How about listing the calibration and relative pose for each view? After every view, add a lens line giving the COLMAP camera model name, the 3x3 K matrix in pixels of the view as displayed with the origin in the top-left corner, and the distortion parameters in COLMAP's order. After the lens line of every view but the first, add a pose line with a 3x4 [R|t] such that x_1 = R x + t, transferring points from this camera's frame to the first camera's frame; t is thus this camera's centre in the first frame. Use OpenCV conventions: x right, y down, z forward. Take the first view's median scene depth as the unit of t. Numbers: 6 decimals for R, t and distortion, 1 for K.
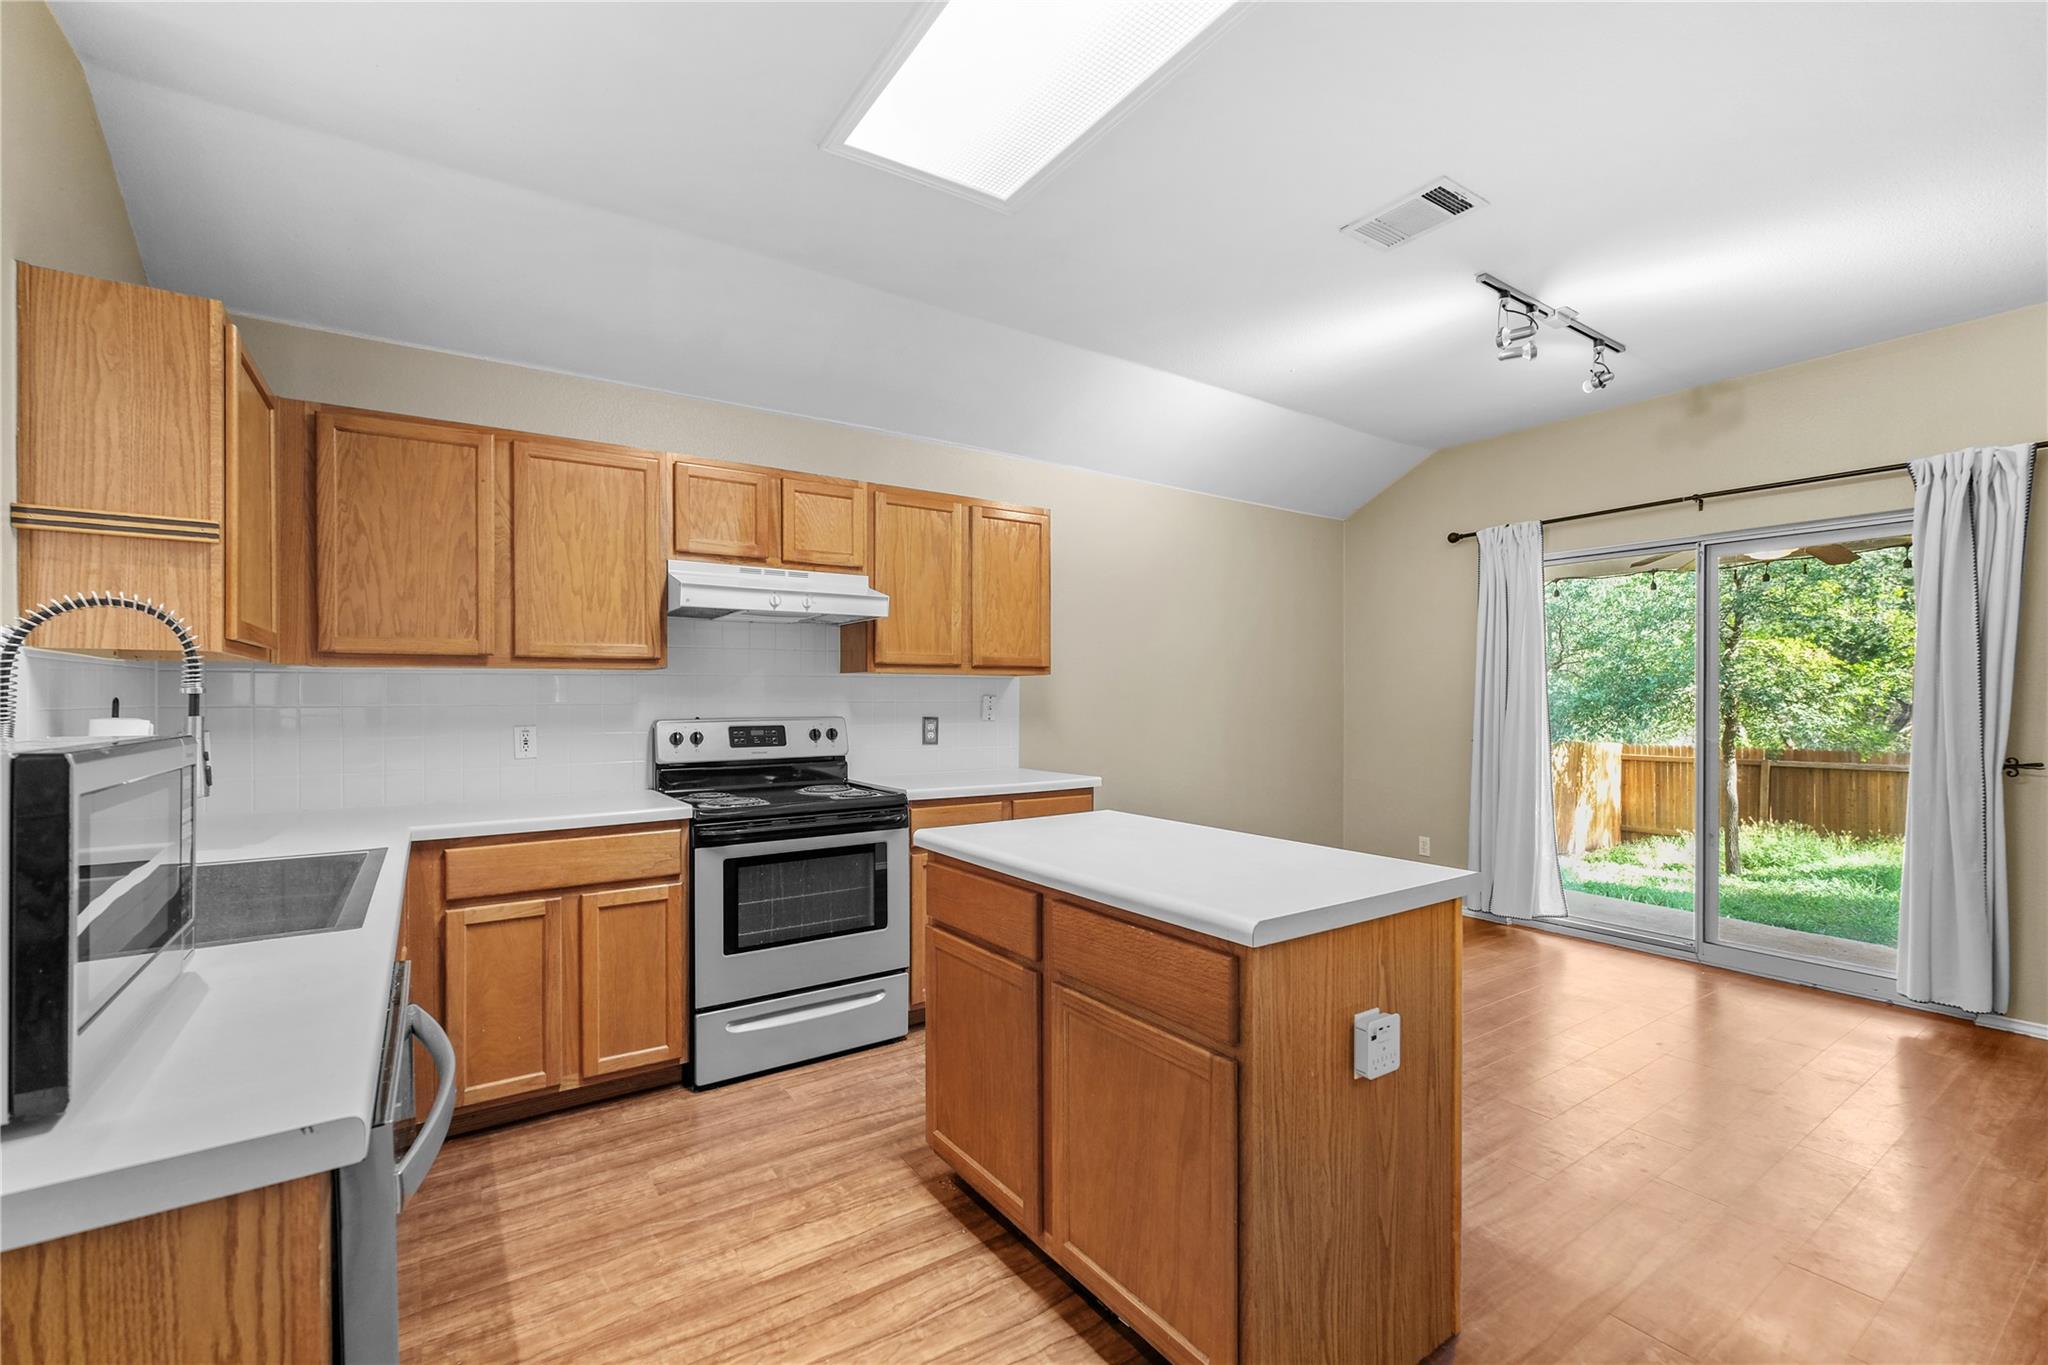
lens RADIAL K [[849.2, 0, 1010.1], [0, 849.2, 696.1], [0, 0, 1]] dist [-0.018130, 0.005016]
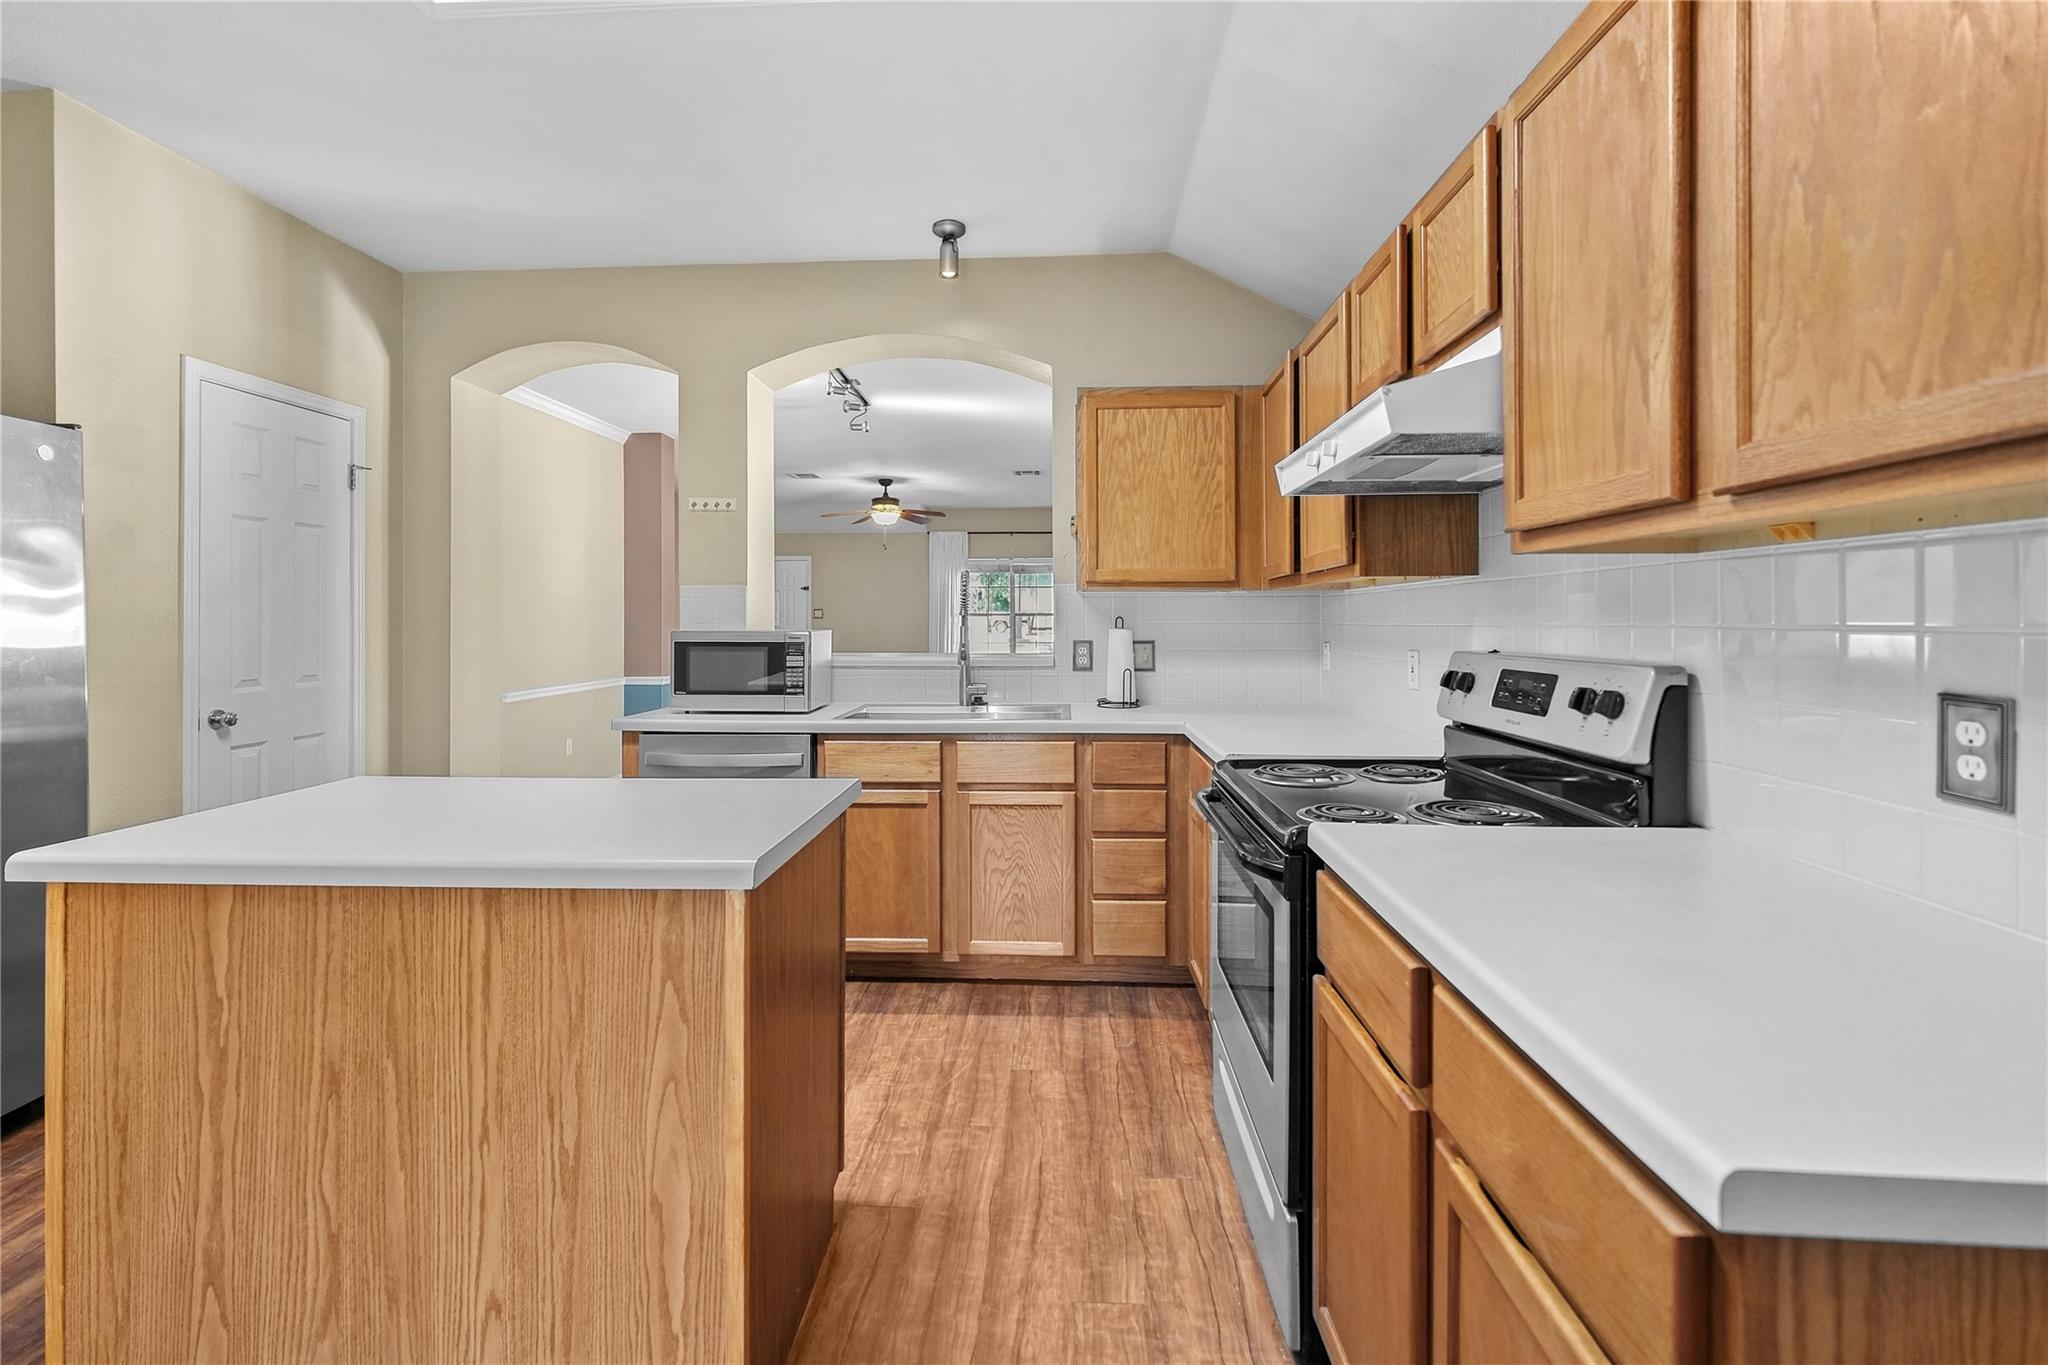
lens RADIAL K [[892.8, 0, 1025.4], [0, 892.8, 617.6], [0, 0, 1]] dist [-0.001401, -0.000252]
pose [[-0.589325, 0.002402, -0.807892, 0.324030], [0.003354, 0.999994, 0.000527, 0.000978], [0.807889, -0.002399, -0.589330, 1.075066]]
